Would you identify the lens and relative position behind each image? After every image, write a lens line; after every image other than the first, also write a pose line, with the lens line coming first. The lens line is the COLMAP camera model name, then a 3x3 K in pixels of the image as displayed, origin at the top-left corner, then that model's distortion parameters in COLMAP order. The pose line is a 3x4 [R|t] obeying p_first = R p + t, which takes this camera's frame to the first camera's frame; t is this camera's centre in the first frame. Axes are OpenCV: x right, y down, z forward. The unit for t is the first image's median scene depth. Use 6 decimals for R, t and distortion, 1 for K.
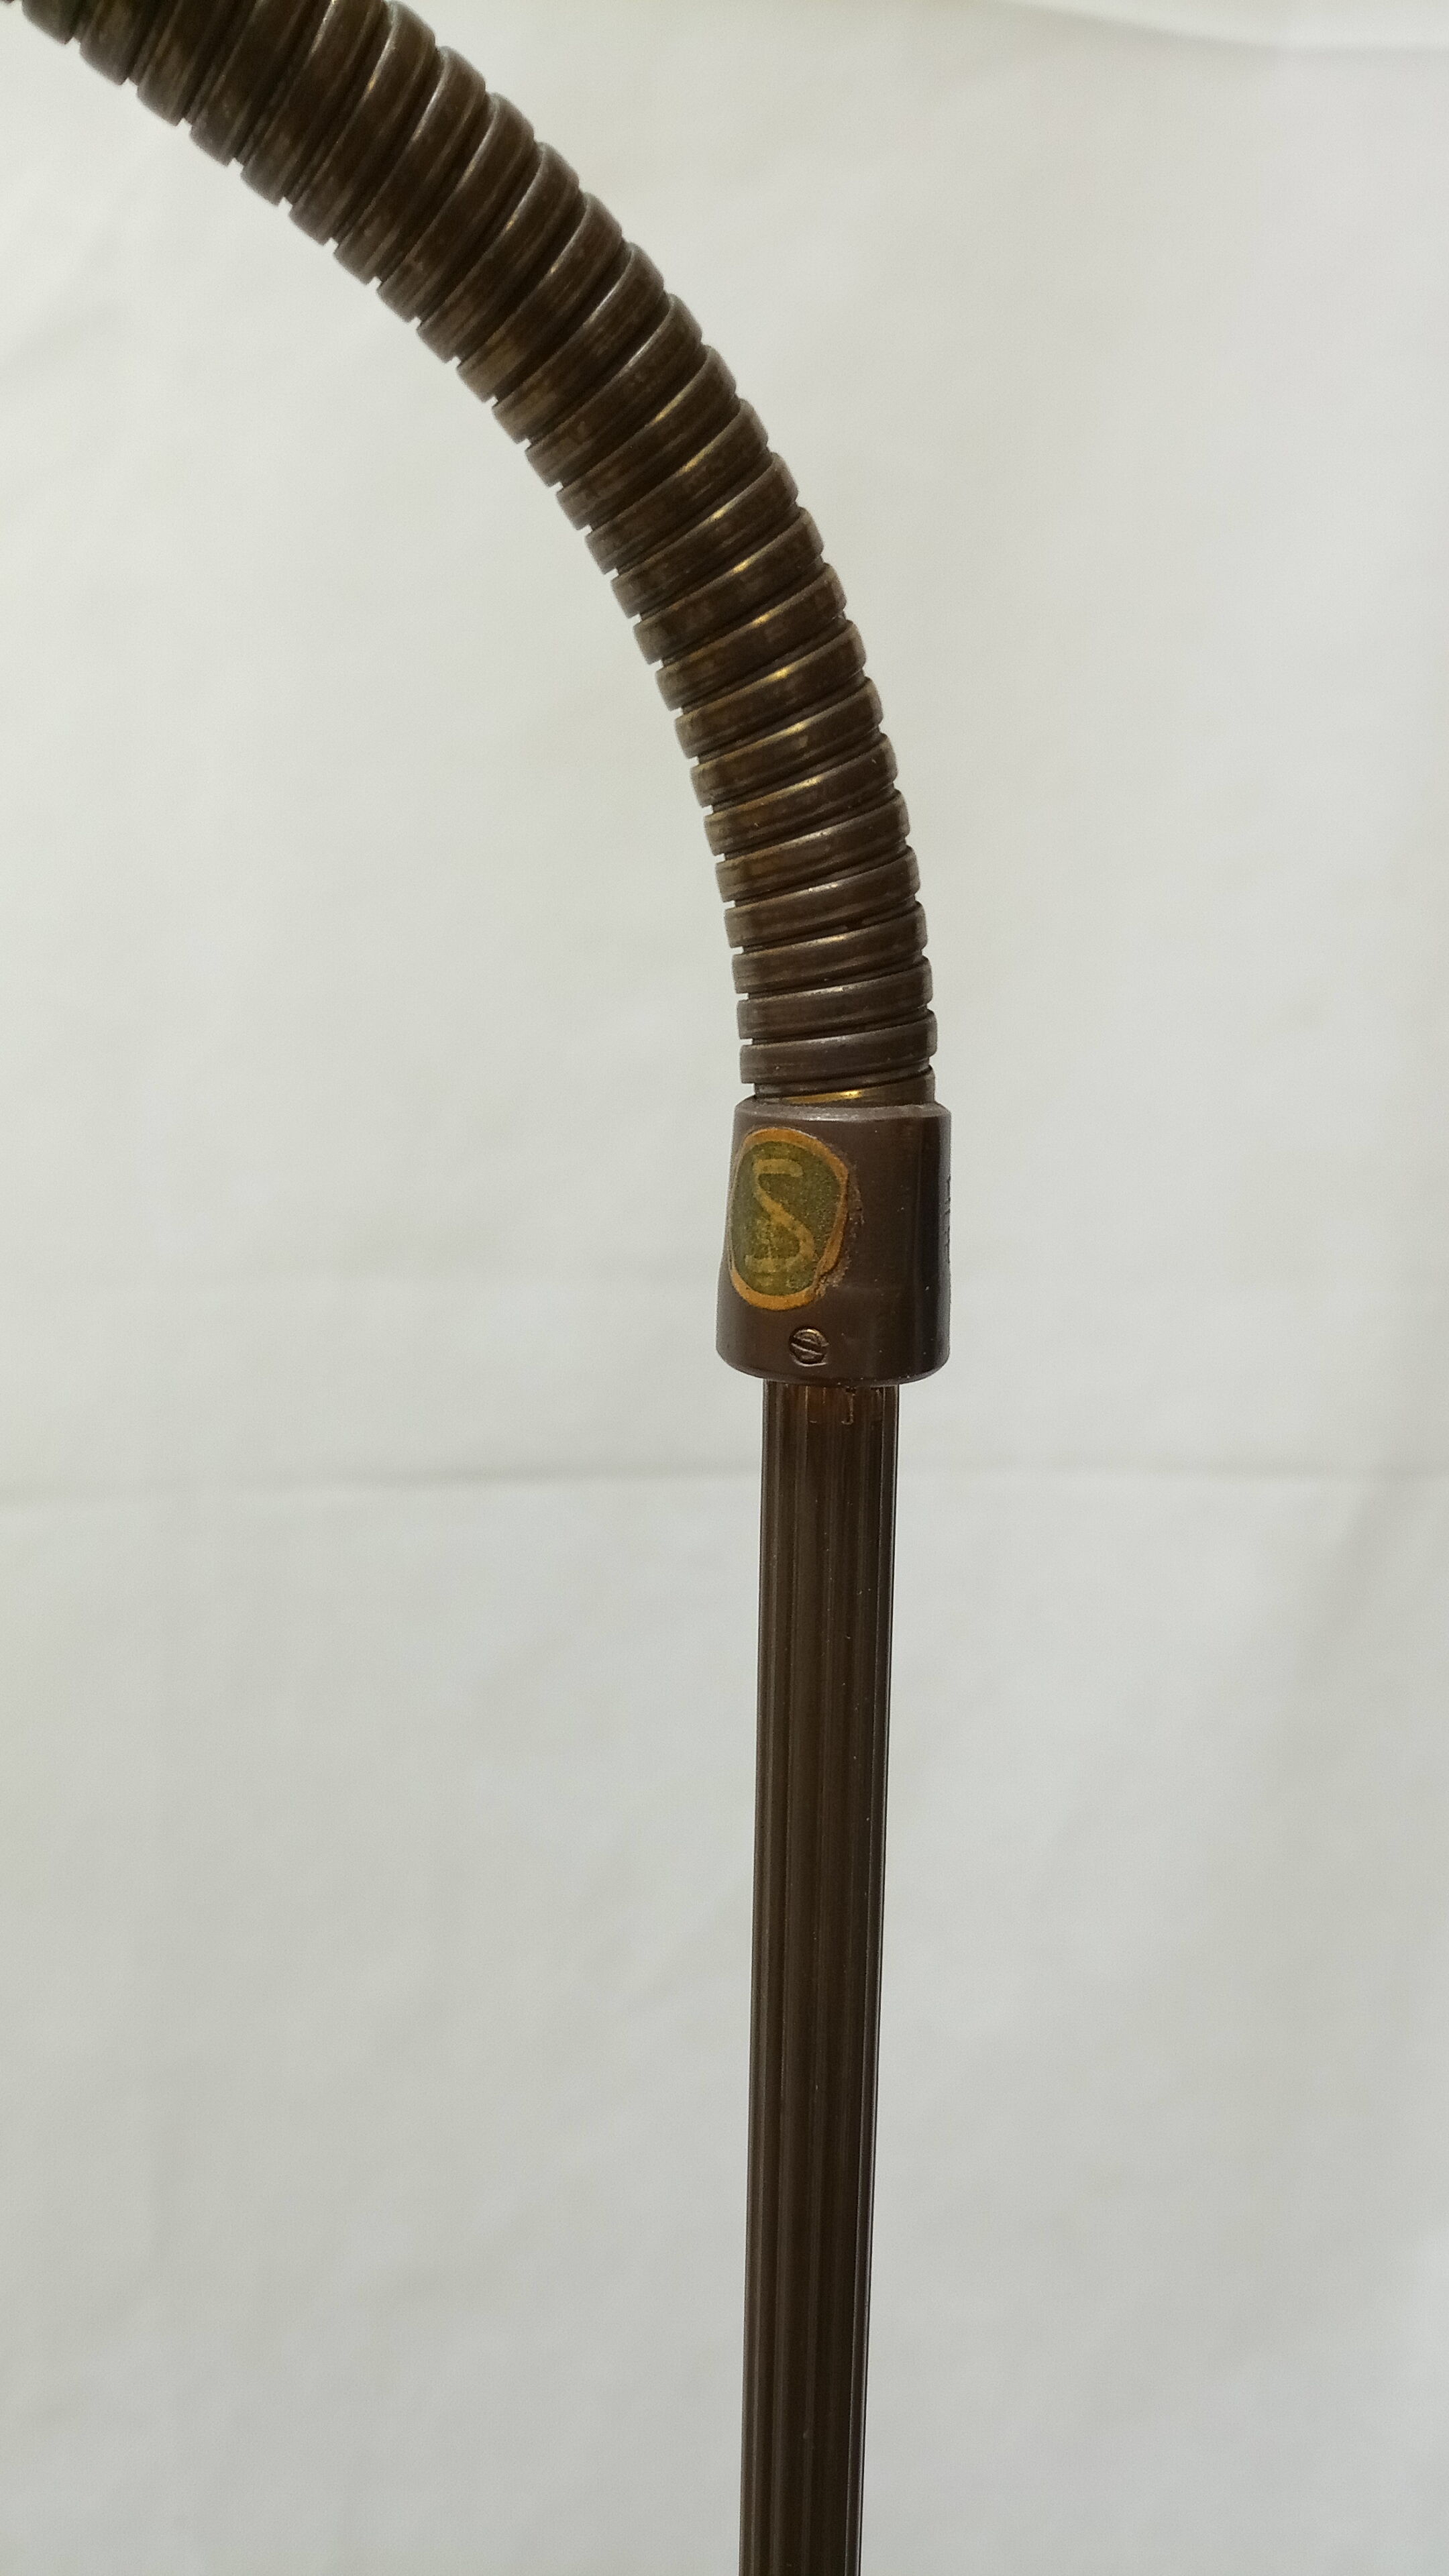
lens RADIAL K [[2219.5, 0, 724.5], [0, 2219.5, 1288.0], [0, 0, 1]] dist [0.082482, -0.211509]
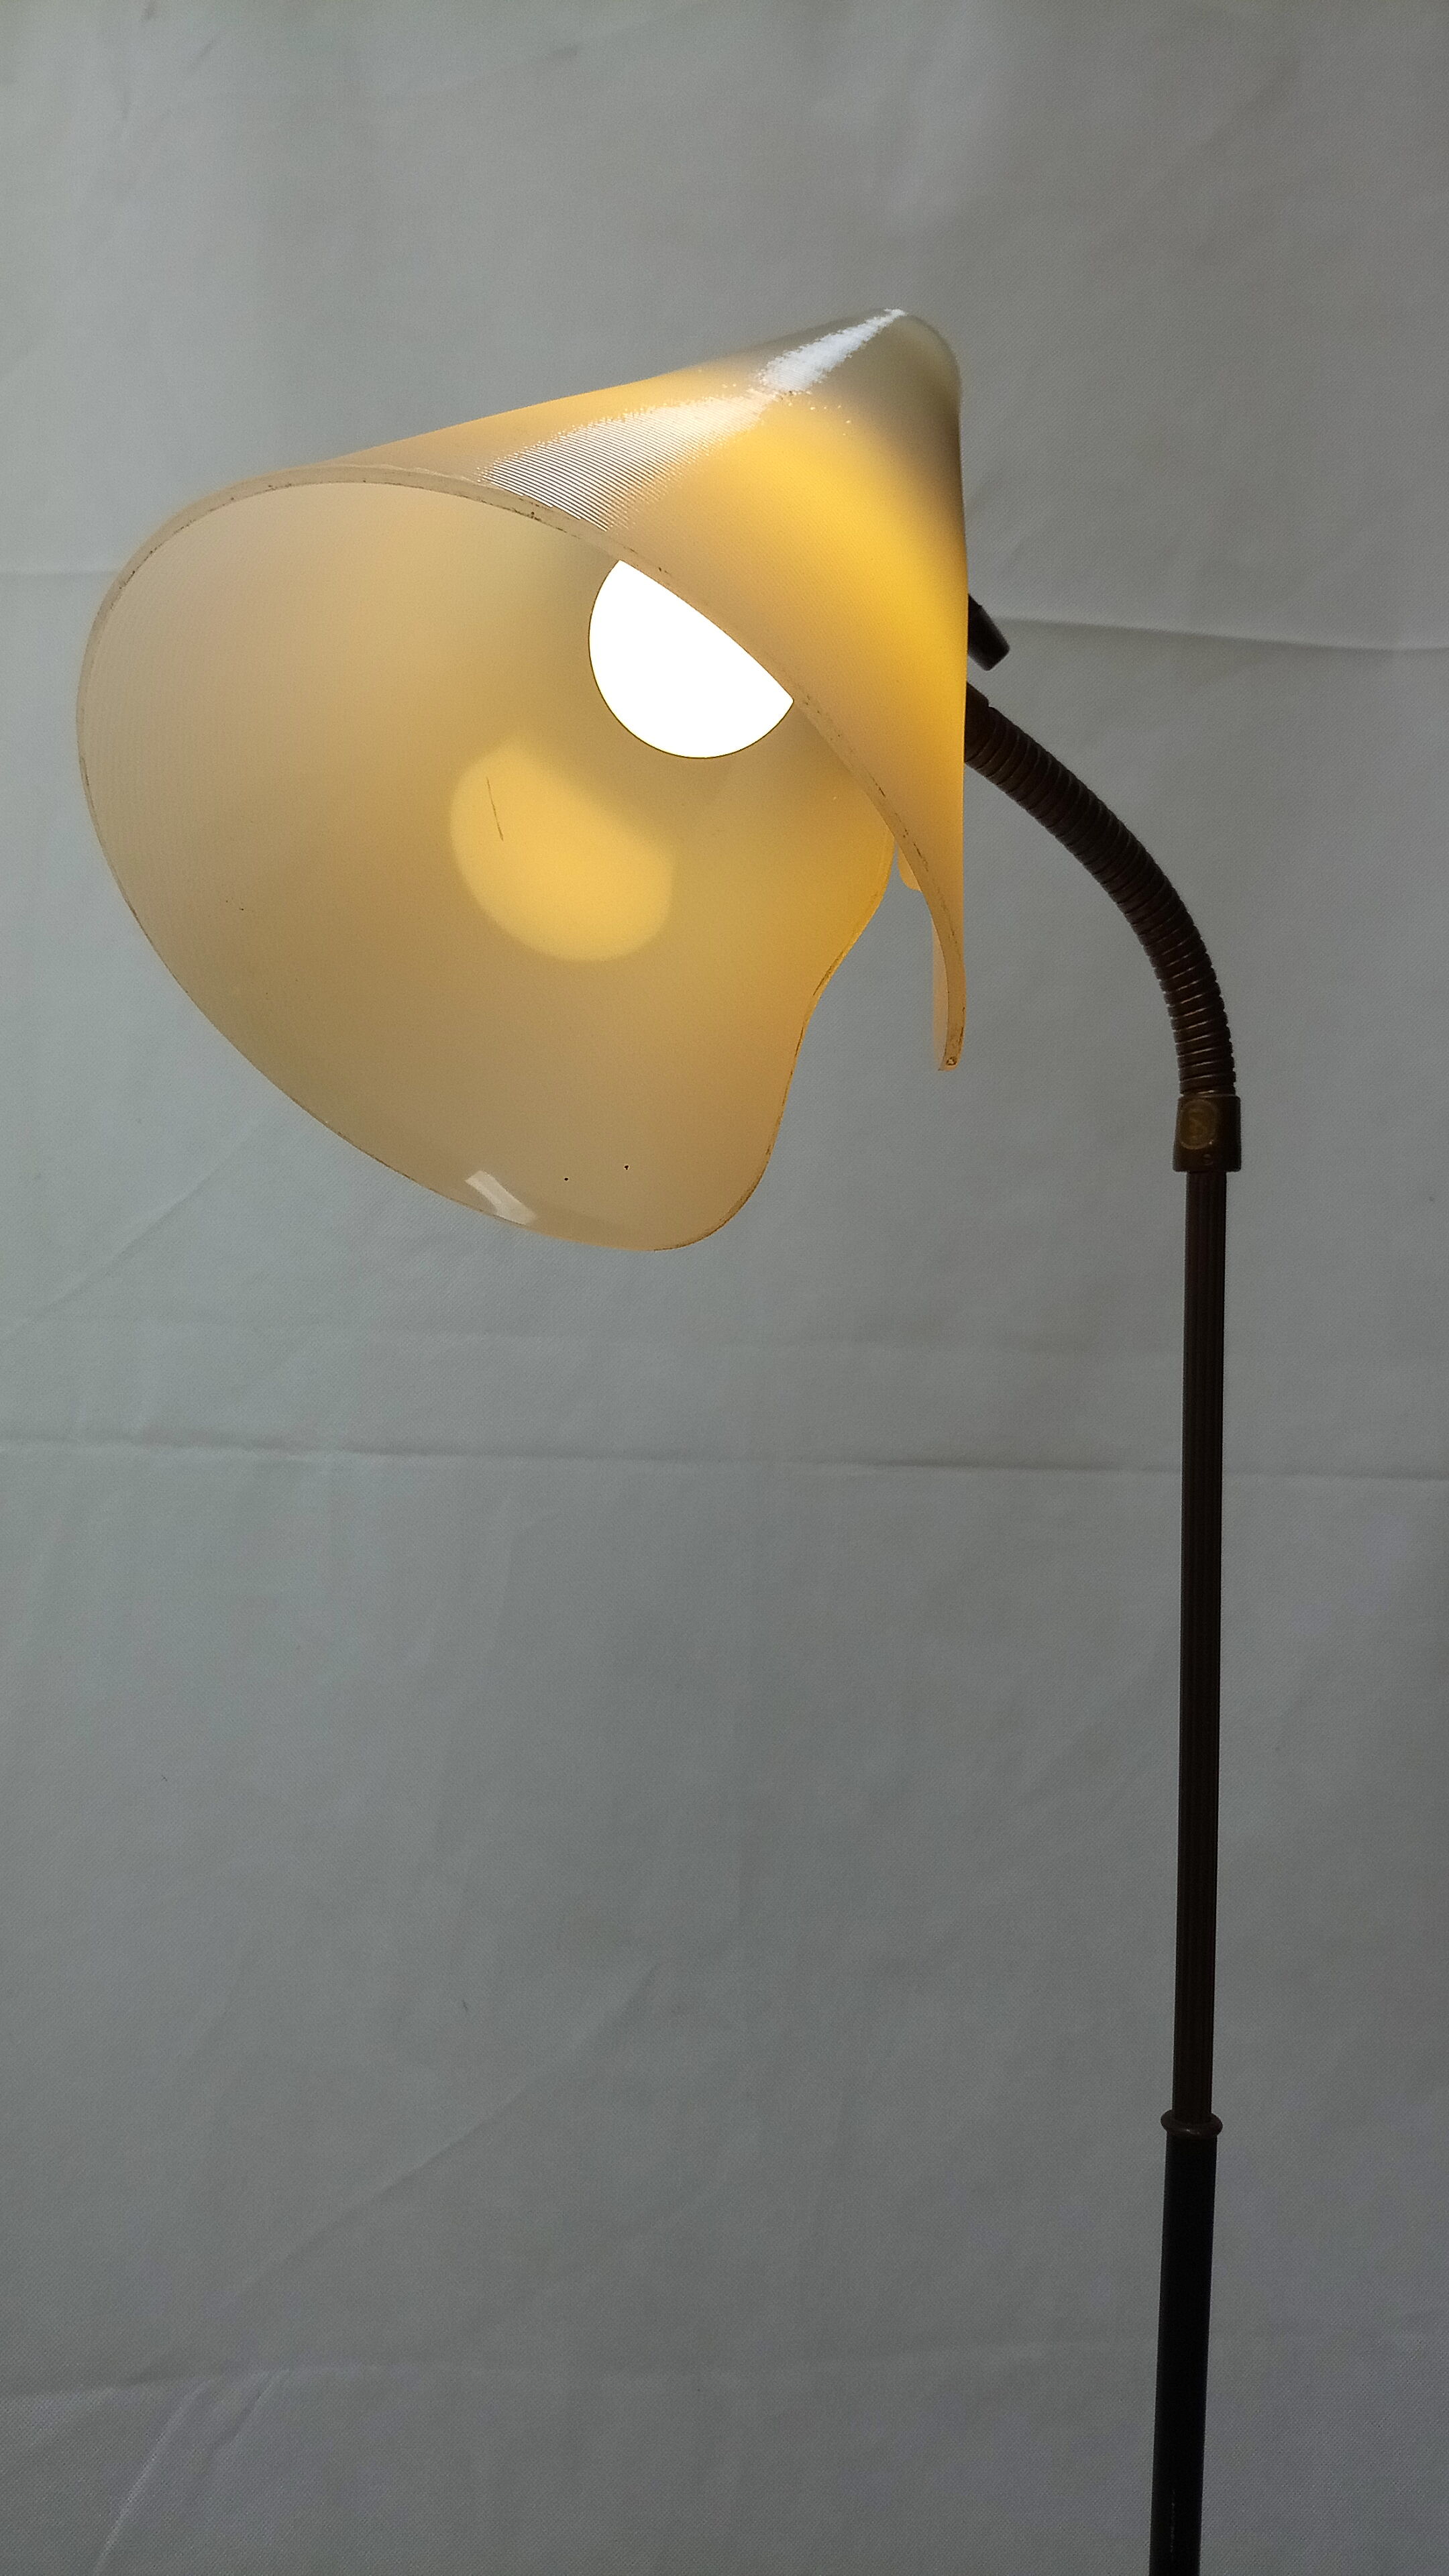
lens RADIAL K [[1733.0, 0, 725.4], [0, 1733.0, 1251.2], [0, 0, 1]] dist [0.029606, -0.080703]
pose [[0.986832, 0.002202, -0.161734, -0.253805], [-0.024781, 0.990161, -0.137718, 0.551100], [0.159840, 0.139913, 0.977177, -1.743575]]
